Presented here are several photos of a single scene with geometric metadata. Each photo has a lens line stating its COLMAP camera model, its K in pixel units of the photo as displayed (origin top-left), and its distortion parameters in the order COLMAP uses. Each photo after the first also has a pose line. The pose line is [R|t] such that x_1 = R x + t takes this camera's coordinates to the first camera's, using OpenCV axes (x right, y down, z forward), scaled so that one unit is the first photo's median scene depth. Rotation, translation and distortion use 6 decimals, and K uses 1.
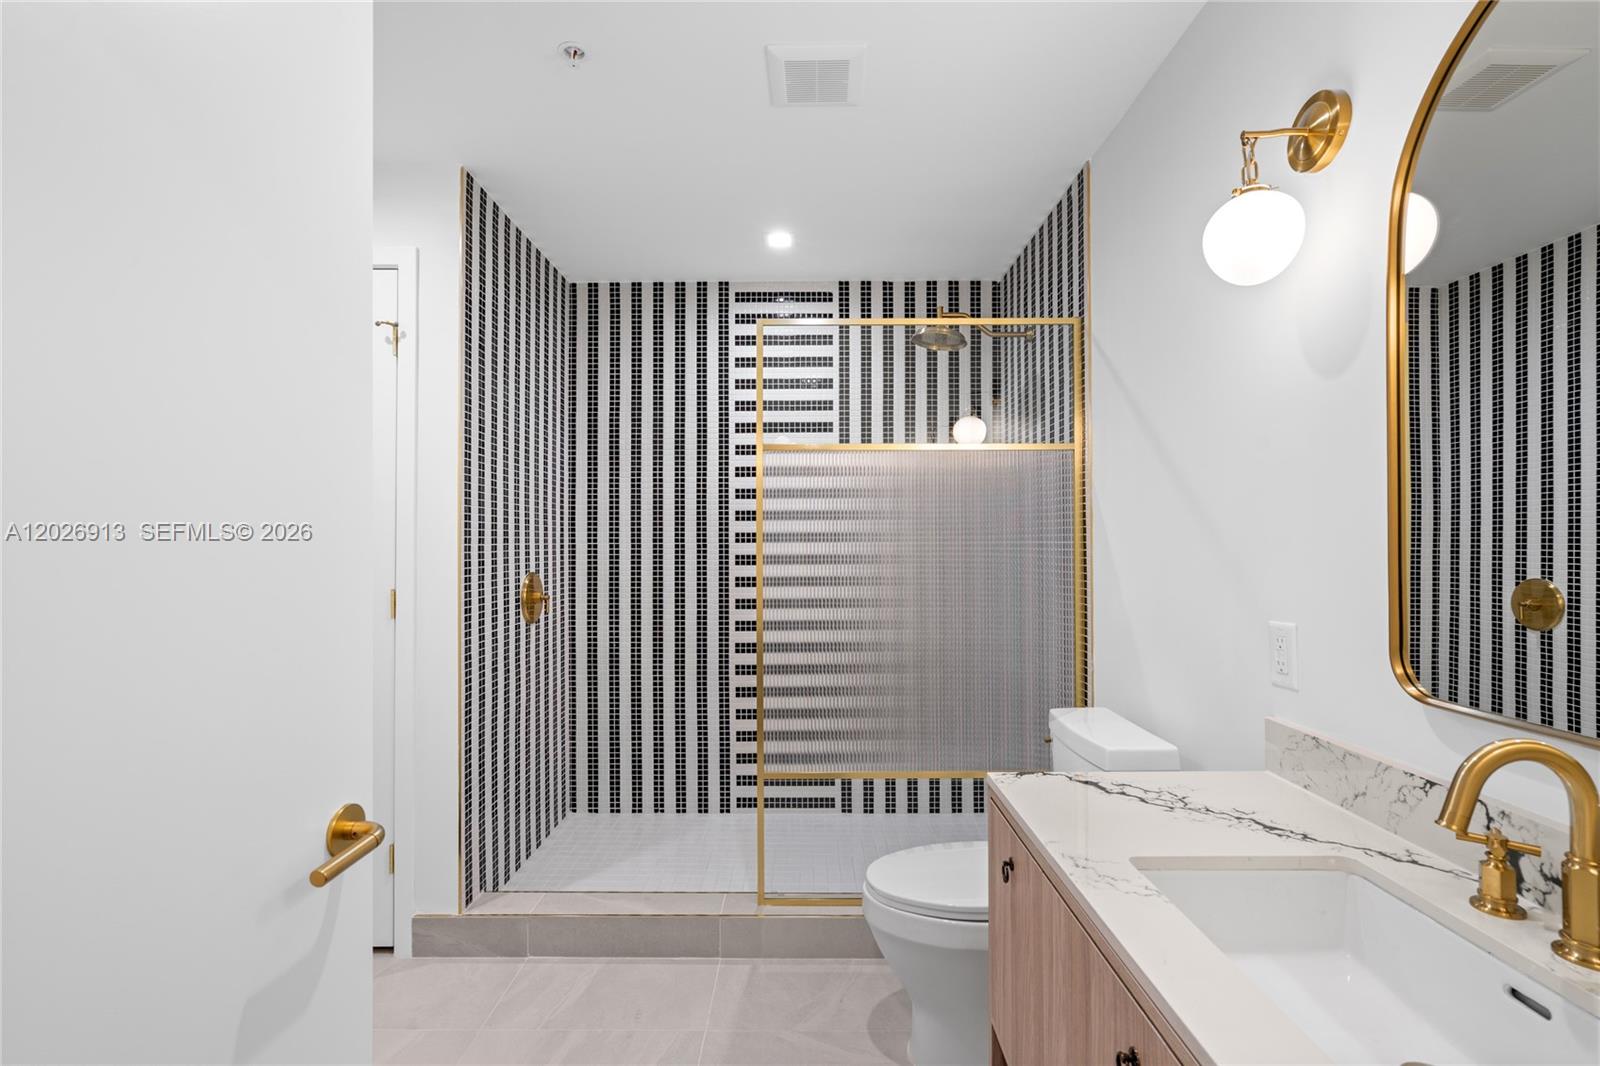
lens RADIAL K [[720.0, 0, 807.3], [0, 720.0, 531.5], [0, 0, 1]] dist [-0.002817, 0.001419]
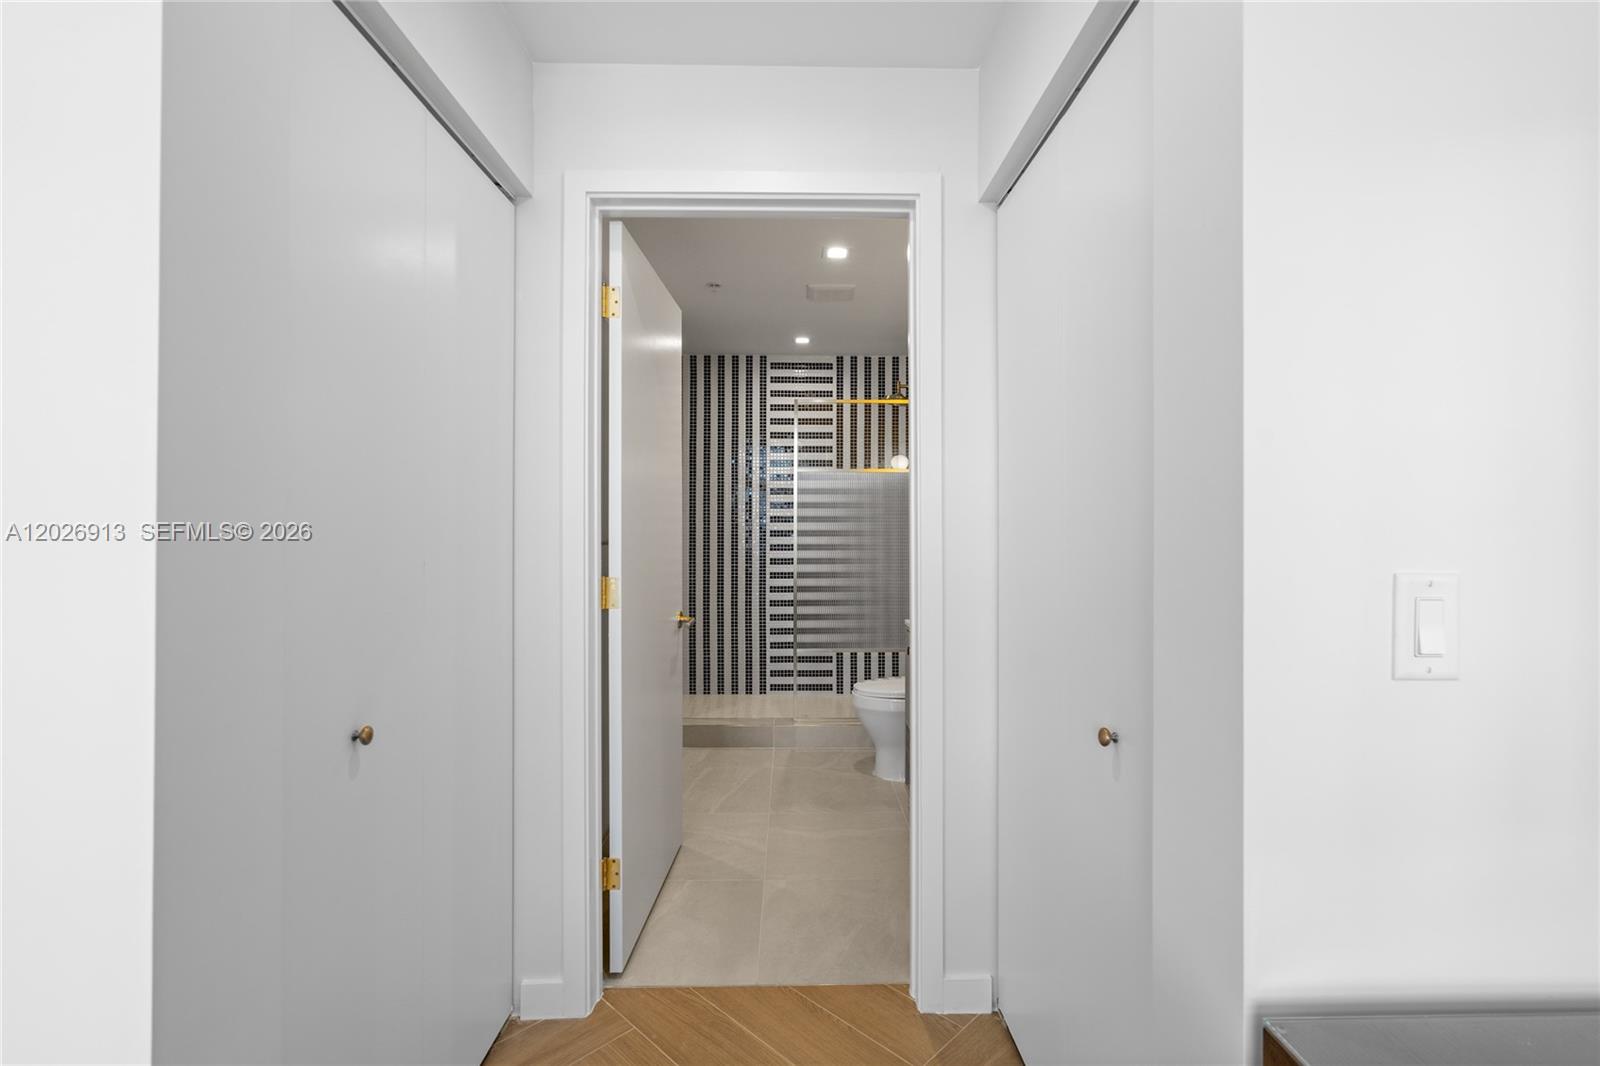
lens RADIAL K [[720.0, 0, 807.3], [0, 720.0, 531.5], [0, 0, 1]] dist [-0.002817, 0.001419]
pose [[0.999833, 0.006126, 0.017191, -0.045943], [-0.006209, 0.999969, 0.004768, 0.026810], [-0.017162, -0.004874, 0.999841, -0.575713]]
